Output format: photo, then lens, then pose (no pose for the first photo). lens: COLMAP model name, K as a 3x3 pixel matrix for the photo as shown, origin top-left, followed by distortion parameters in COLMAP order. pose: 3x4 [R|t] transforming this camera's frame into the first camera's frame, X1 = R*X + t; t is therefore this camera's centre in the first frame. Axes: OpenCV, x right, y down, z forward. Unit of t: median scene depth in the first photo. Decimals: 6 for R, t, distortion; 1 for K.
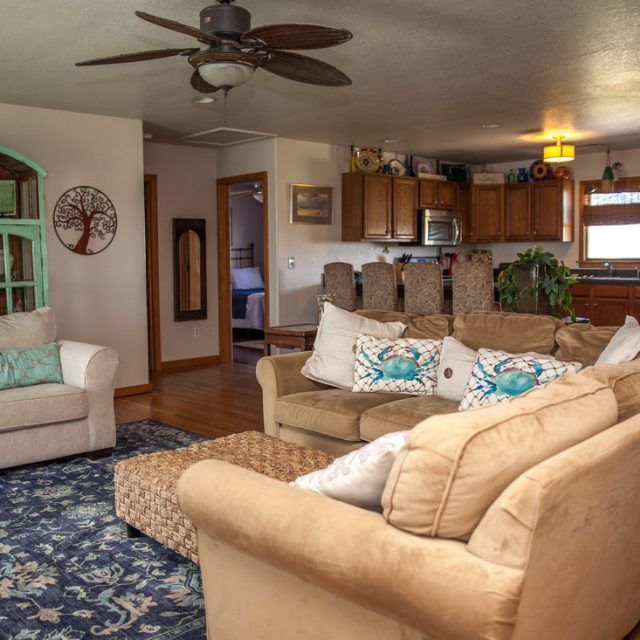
lens RADIAL K [[685.7, 0, 319.1], [0, 685.7, 320.4], [0, 0, 1]] dist [-0.114859, 0.000000]
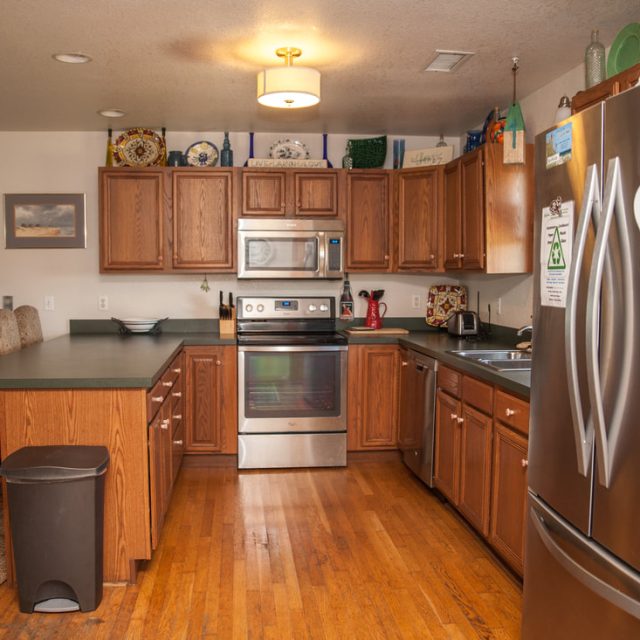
lens RADIAL K [[685.7, 0, 319.8], [0, 685.7, 321.4], [0, 0, 1]] dist [-0.114859, 0.000000]
pose [[0.798508, 0.052669, -0.599676, 0.572750], [-0.067605, 0.997709, -0.002392, -0.076465], [0.598176, 0.042452, 0.800239, 0.566508]]
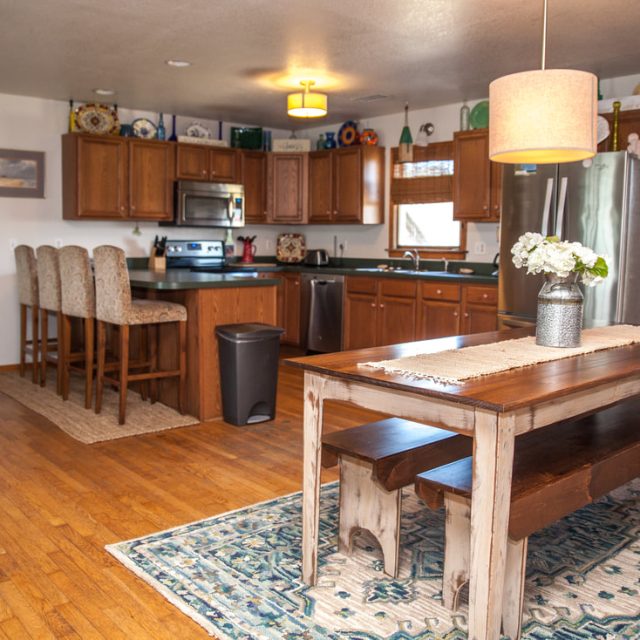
lens RADIAL K [[685.7, 0, 320.5], [0, 685.7, 318.5], [0, 0, 1]] dist [-0.114859, 0.000000]
pose [[0.999513, 0.025221, -0.018403, 0.337717], [-0.024920, 0.999555, 0.016377, -0.018582], [0.018808, -0.015910, 0.999697, 0.203552]]
